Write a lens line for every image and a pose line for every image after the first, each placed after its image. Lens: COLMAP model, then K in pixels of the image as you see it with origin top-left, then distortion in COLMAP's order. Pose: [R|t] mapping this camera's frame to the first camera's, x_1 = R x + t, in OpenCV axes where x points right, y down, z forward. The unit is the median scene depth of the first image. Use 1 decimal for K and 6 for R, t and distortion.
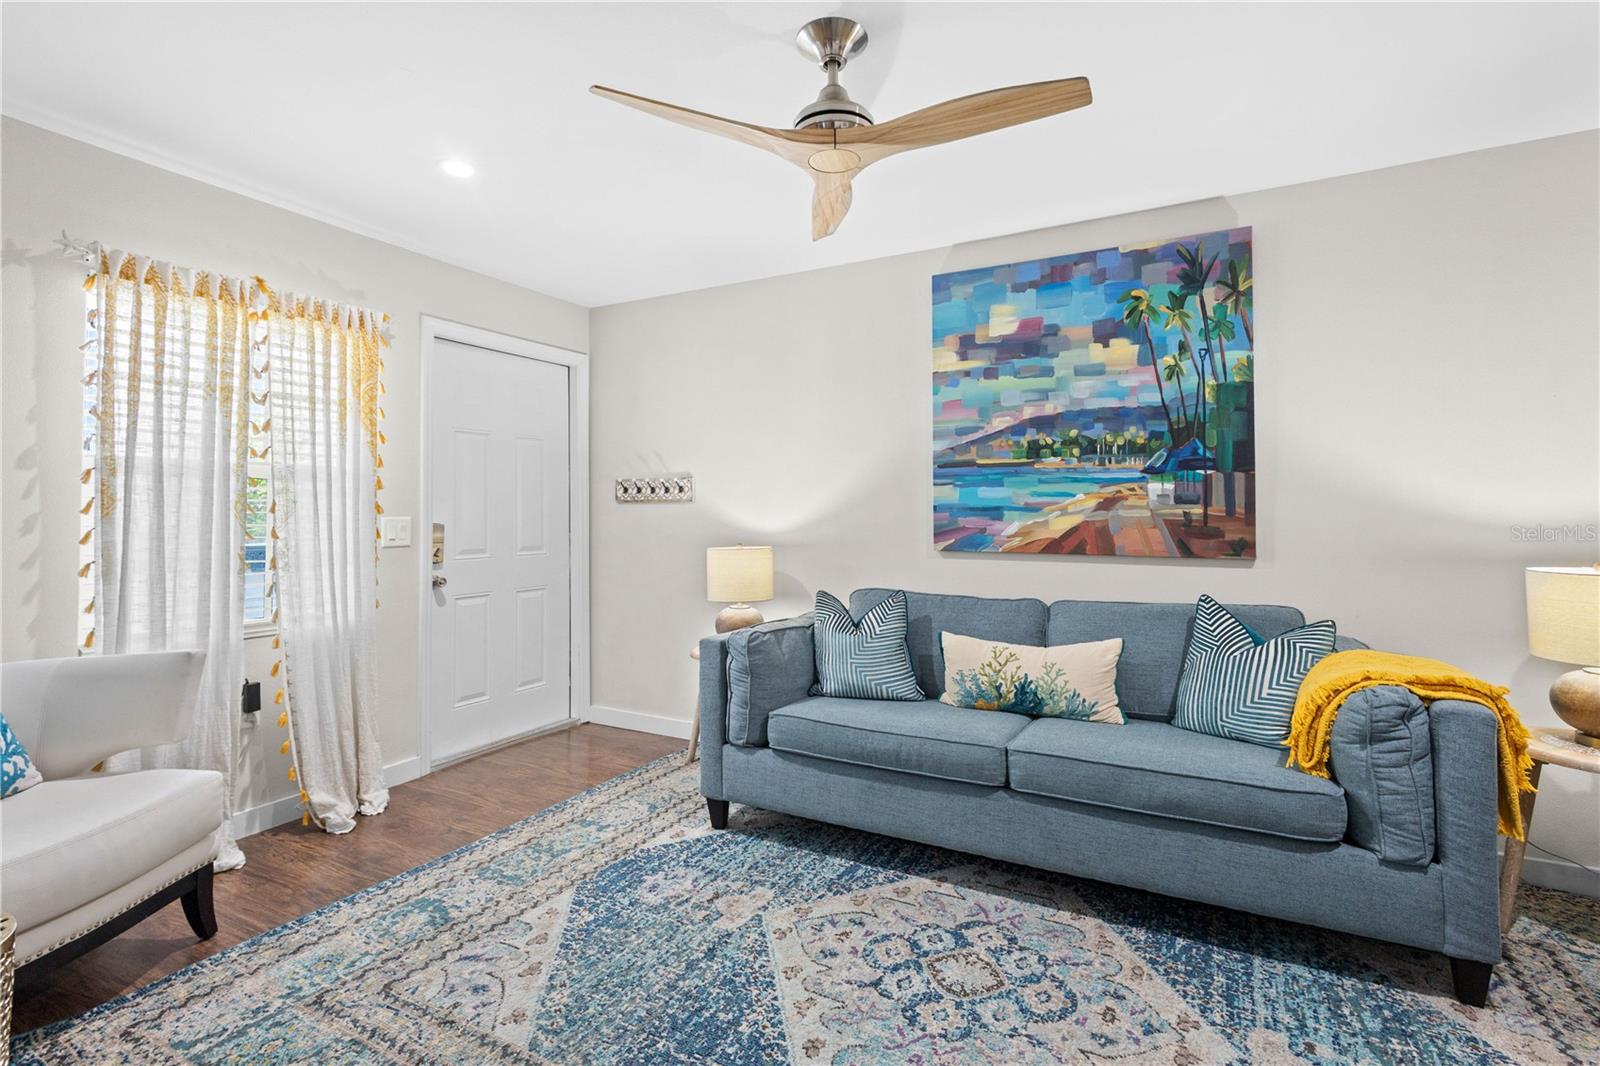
lens RADIAL K [[747.8, 0, 800.0], [0, 747.8, 533.0], [0, 0, 1]] dist [0.001513, 0.000078]
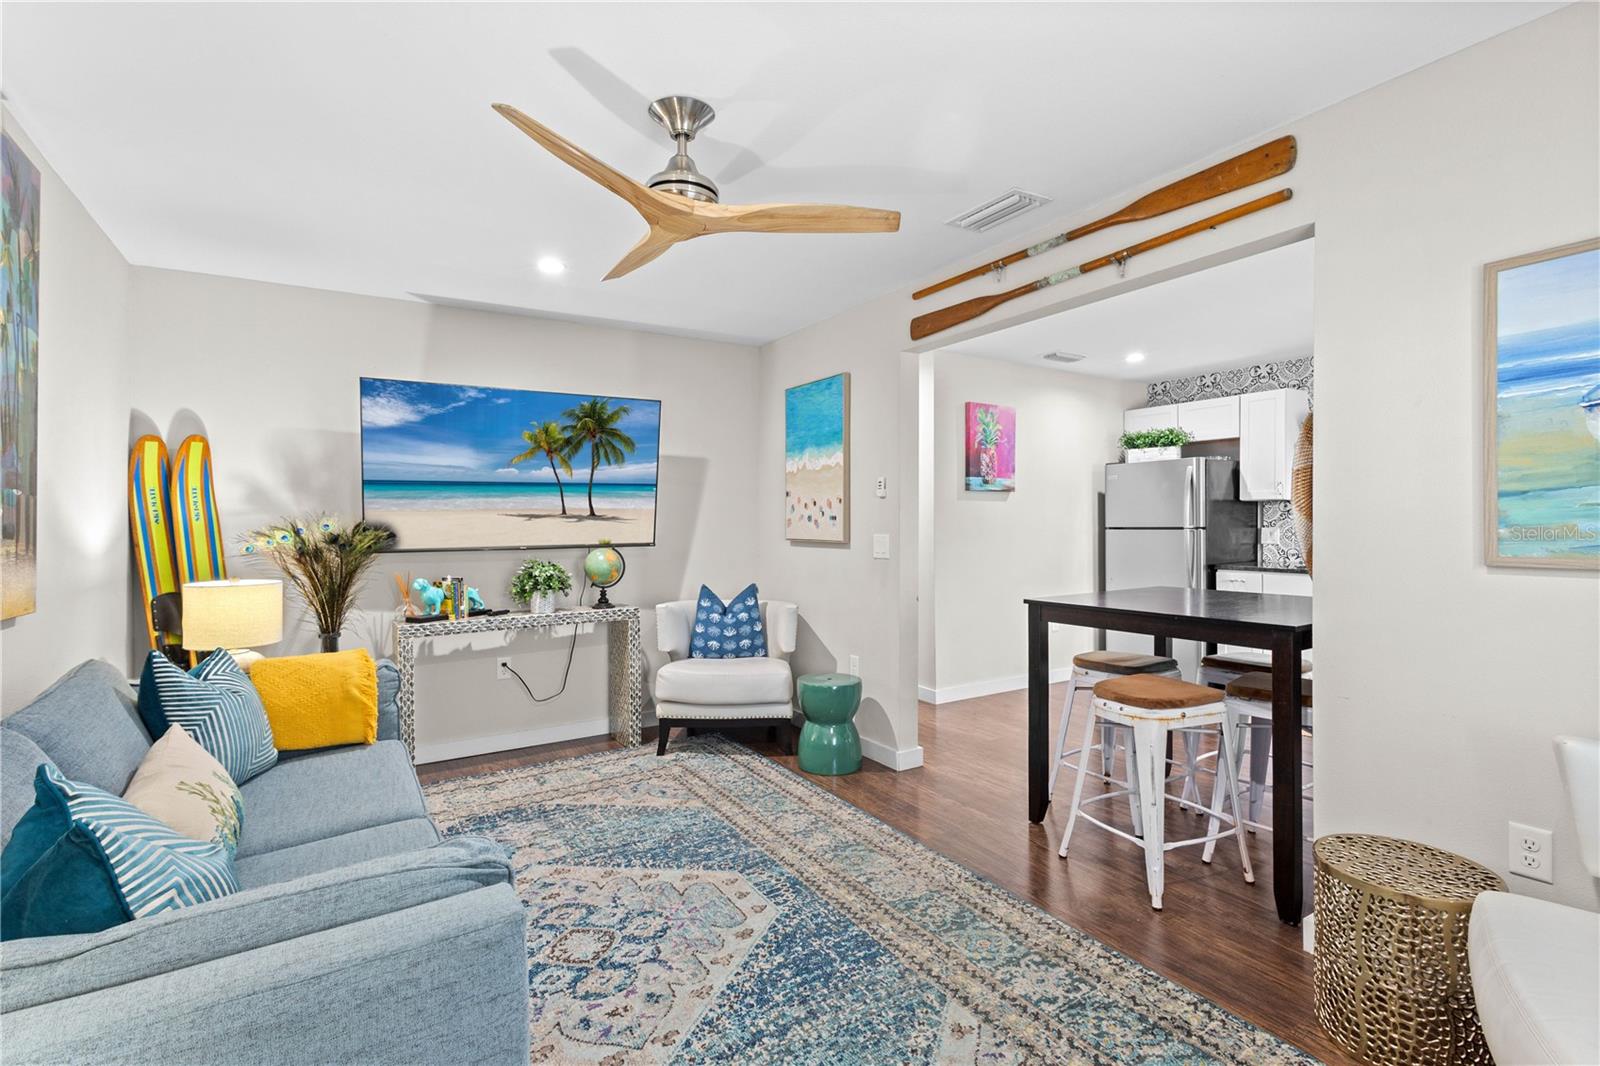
lens RADIAL K [[747.8, 0, 800.0], [0, 747.8, 533.0], [0, 0, 1]] dist [0.001513, 0.000078]
pose [[-0.873832, 0.003298, 0.486217, -0.672116], [0.024315, 0.999022, 0.036922, -0.083482], [-0.485620, 0.044086, -0.873058, 1.925036]]
